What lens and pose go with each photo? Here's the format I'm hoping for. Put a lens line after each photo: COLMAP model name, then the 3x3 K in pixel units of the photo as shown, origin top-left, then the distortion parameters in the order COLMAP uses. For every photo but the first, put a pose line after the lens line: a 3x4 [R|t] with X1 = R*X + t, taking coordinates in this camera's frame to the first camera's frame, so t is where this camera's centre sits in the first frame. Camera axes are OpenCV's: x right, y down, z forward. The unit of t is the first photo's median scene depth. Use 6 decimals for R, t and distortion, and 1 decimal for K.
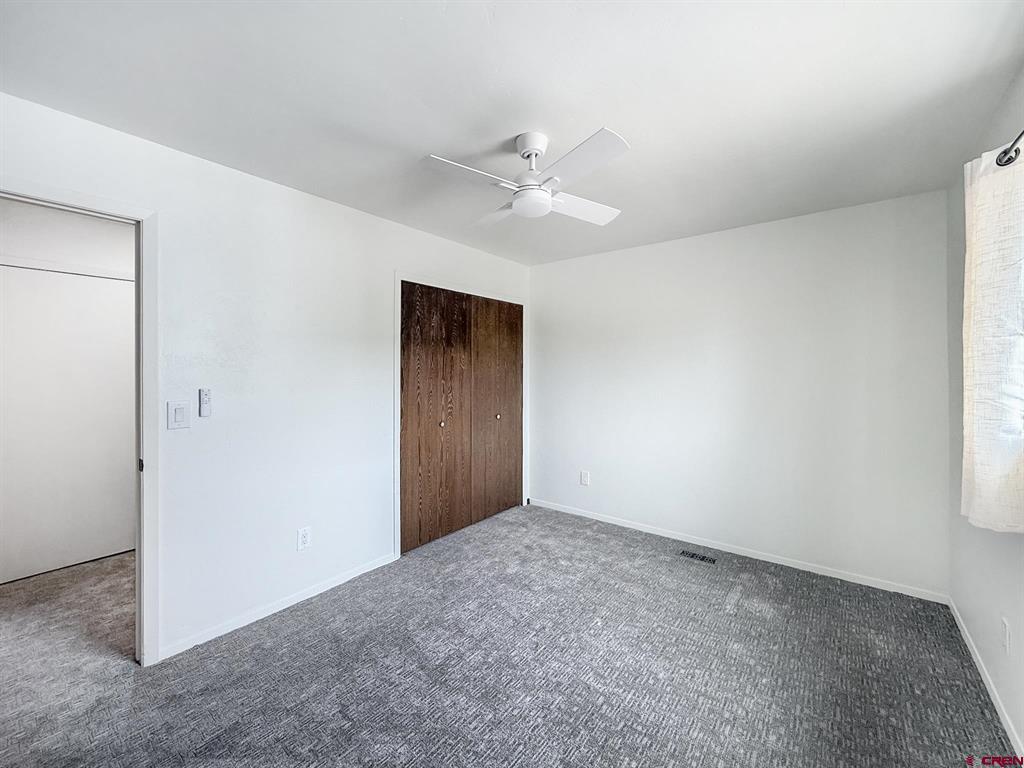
lens RADIAL K [[410.6, 0, 507.9], [0, 410.6, 376.2], [0, 0, 1]] dist [0.000264, -0.000074]
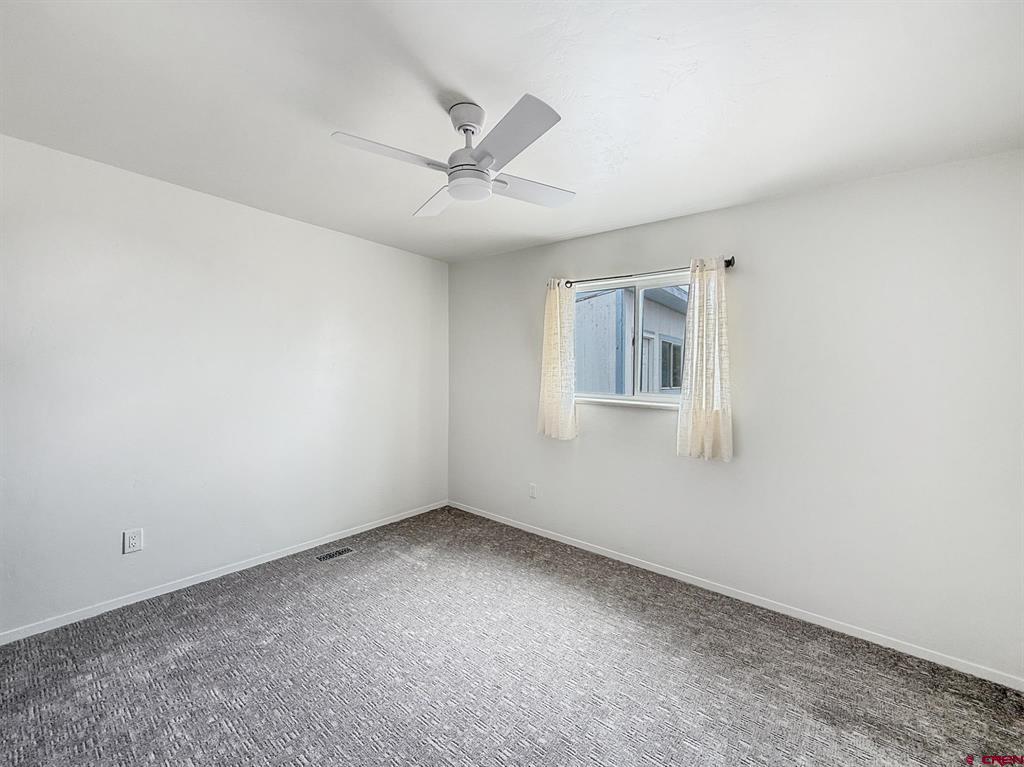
lens RADIAL K [[410.6, 0, 507.9], [0, 410.6, 375.7], [0, 0, 1]] dist [0.000264, -0.000074]
pose [[0.030334, -0.008598, 0.999503, -0.548020], [-0.006840, 0.999938, 0.008810, -0.016431], [-0.999516, -0.007104, 0.030273, 0.547634]]
